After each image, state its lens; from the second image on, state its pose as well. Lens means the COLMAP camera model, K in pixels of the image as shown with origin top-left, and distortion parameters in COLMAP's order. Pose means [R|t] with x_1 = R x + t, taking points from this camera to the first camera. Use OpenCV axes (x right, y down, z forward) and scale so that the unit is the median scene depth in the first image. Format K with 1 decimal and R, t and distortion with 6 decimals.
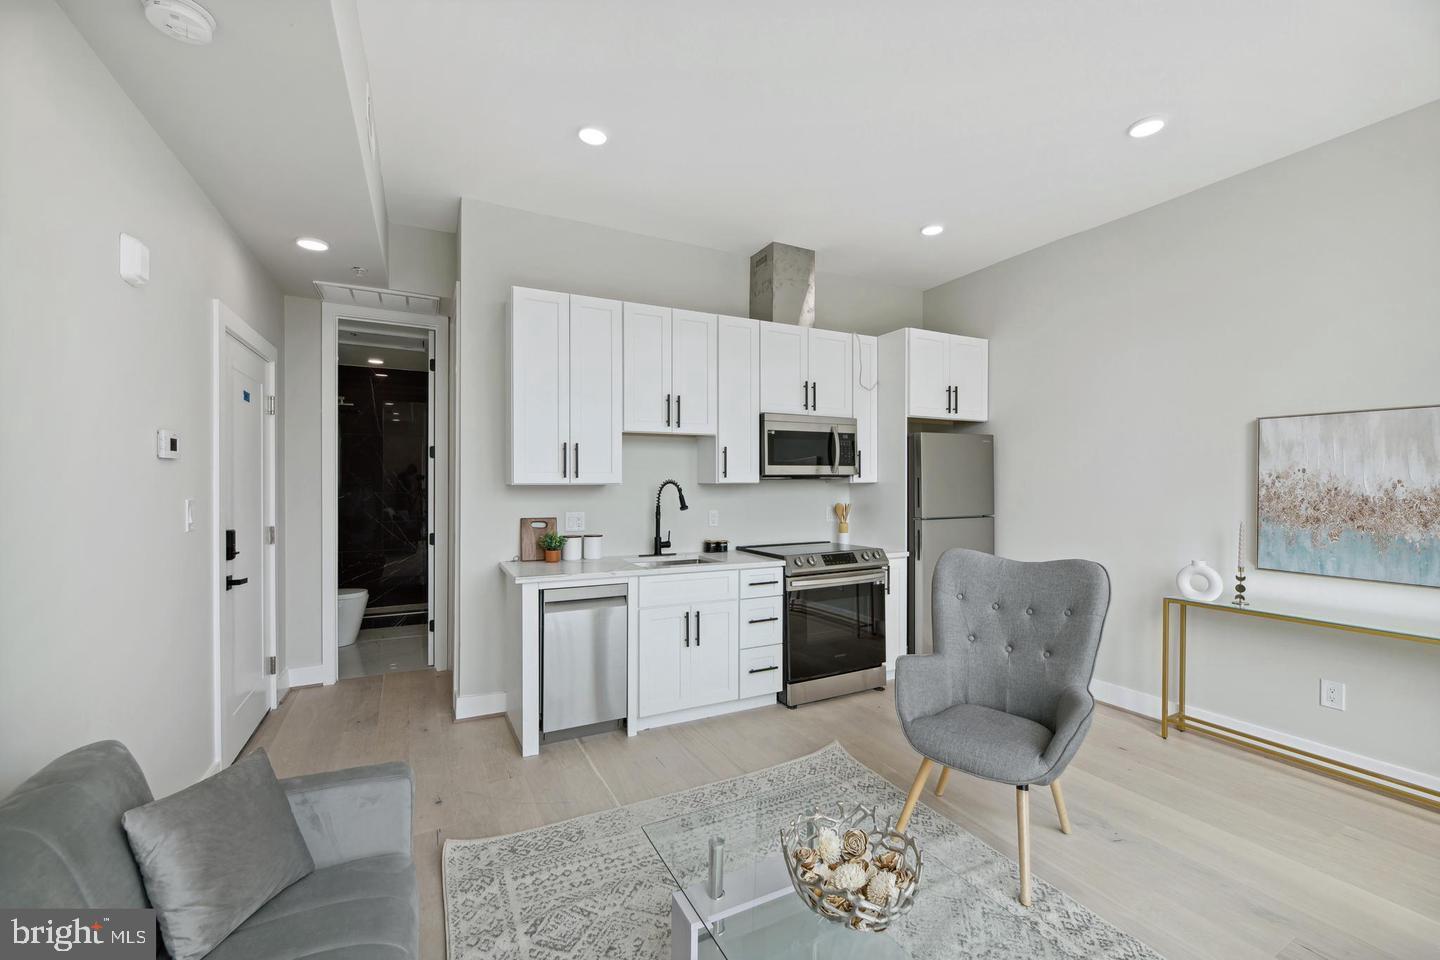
lens RADIAL K [[585.7, 0, 728.5], [0, 585.7, 484.4], [0, 0, 1]] dist [-0.000468, 0.000022]
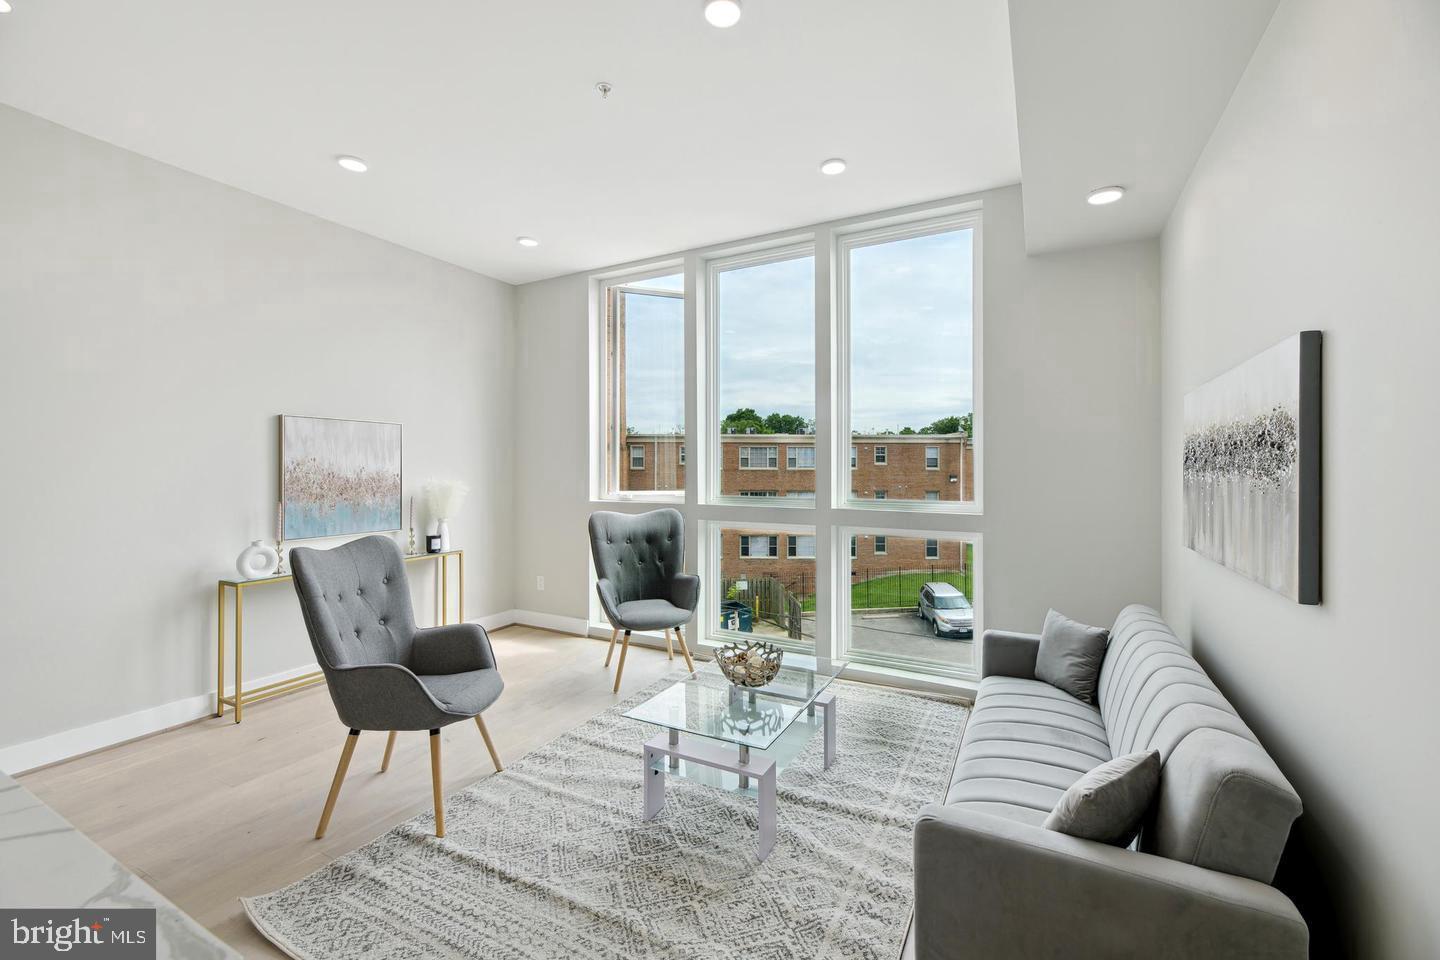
lens RADIAL K [[597.4, 0, 721.9], [0, 597.4, 467.8], [0, 0, 1]] dist [-0.000238, -0.000043]
pose [[-0.559316, -0.002478, 0.828951, -0.579025], [-0.002964, 0.999995, 0.000990, -0.007766], [-0.828950, -0.001904, -0.559320, 0.904545]]
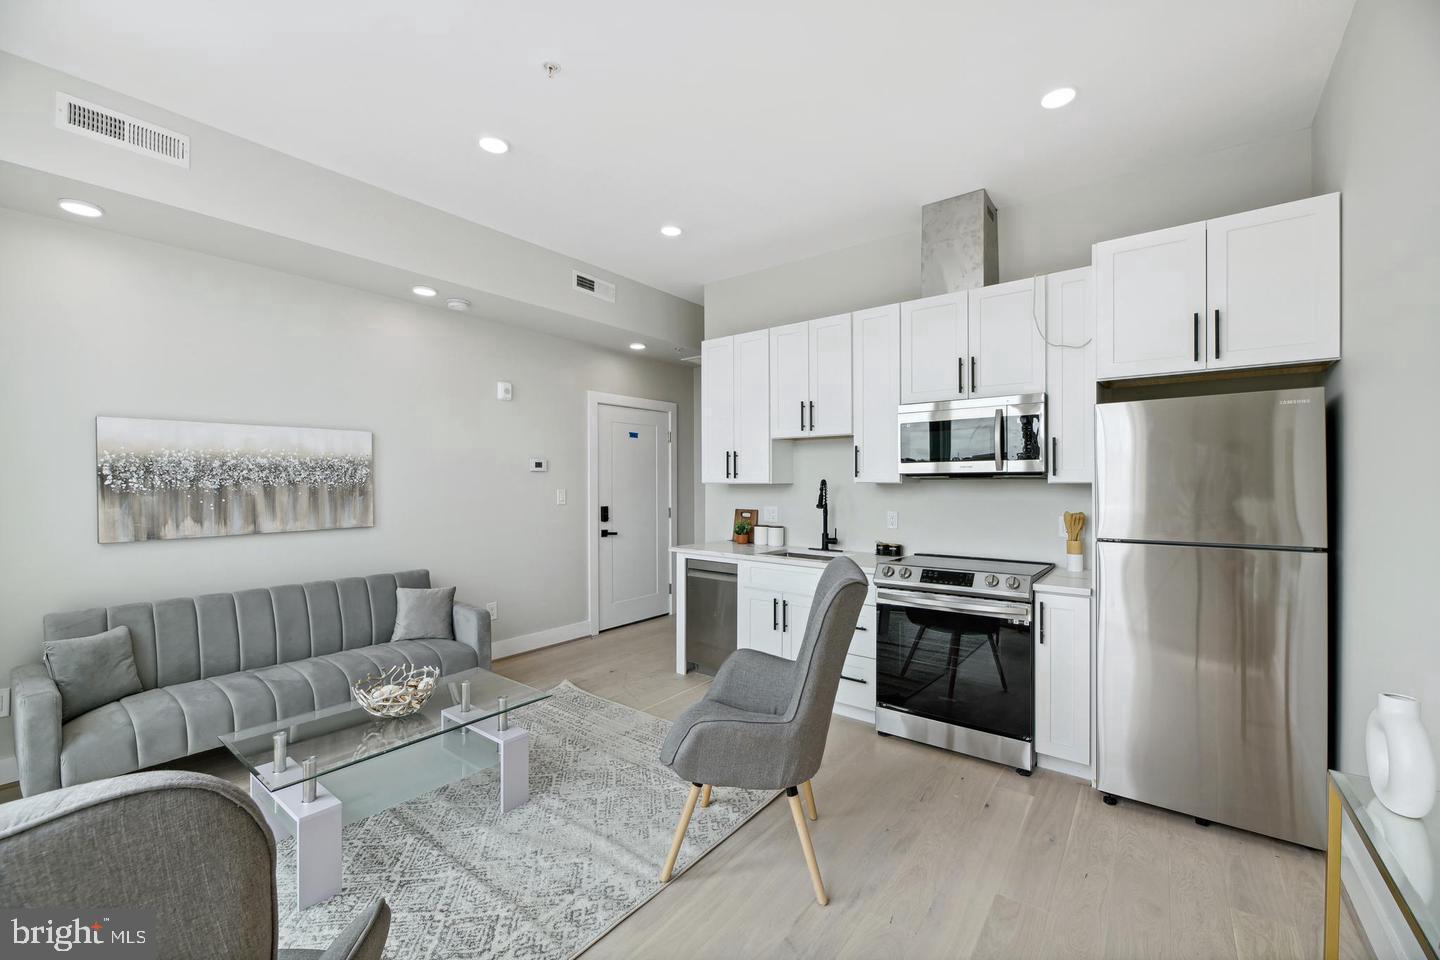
lens RADIAL K [[585.7, 0, 728.5], [0, 585.7, 484.4], [0, 0, 1]] dist [-0.000468, 0.000022]
pose [[0.428053, 0.003791, -0.903746, 0.943480], [-0.004672, 0.999987, 0.001982, -0.000672], [0.903741, 0.003373, 0.428065, 0.466693]]
